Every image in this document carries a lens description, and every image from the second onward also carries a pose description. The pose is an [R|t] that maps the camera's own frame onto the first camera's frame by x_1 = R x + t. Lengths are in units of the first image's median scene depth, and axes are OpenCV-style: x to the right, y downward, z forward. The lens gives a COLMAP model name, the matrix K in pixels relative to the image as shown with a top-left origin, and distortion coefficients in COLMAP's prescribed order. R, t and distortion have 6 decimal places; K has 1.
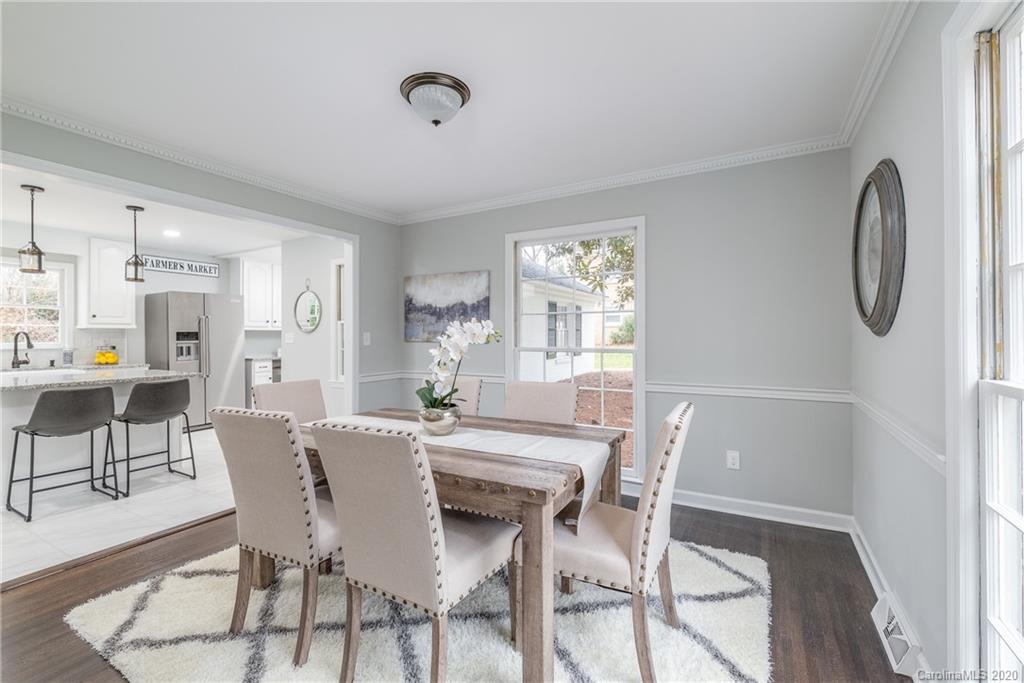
lens RADIAL K [[440.0, 0, 514.1], [0, 440.0, 335.1], [0, 0, 1]] dist [-0.001095, 0.000024]
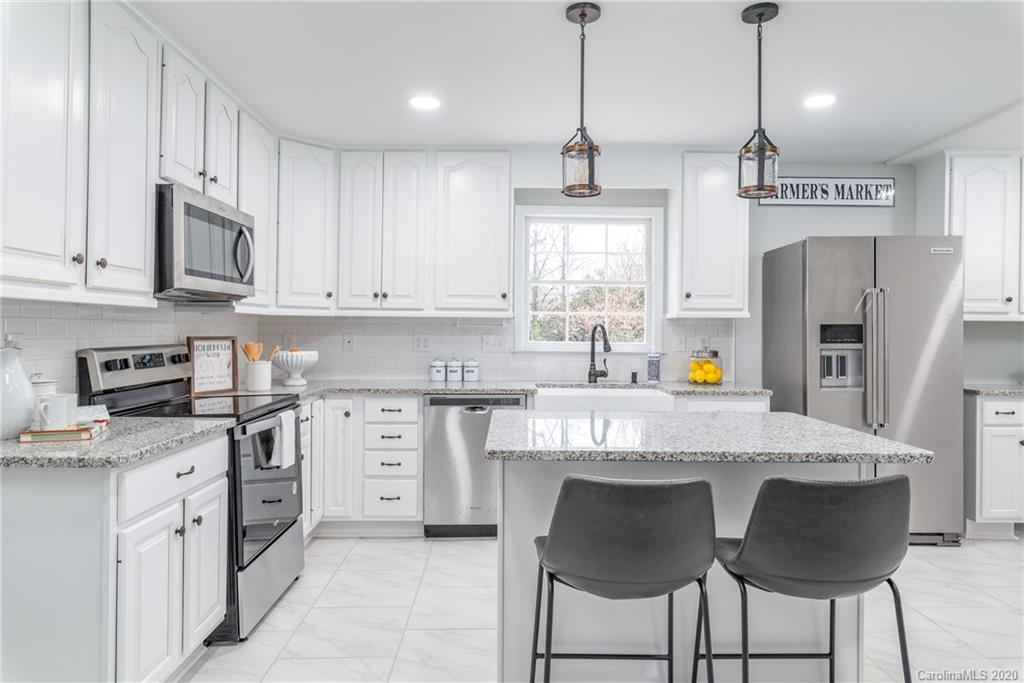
lens RADIAL K [[635.0, 0, 513.0], [0, 635.0, 336.4], [0, 0, 1]] dist [-0.010666, -0.000596]
pose [[0.499697, 0.011215, -0.866128, -0.378084], [-0.007312, 0.999935, 0.008730, 0.002330], [0.866169, 0.001971, 0.499747, 0.414677]]
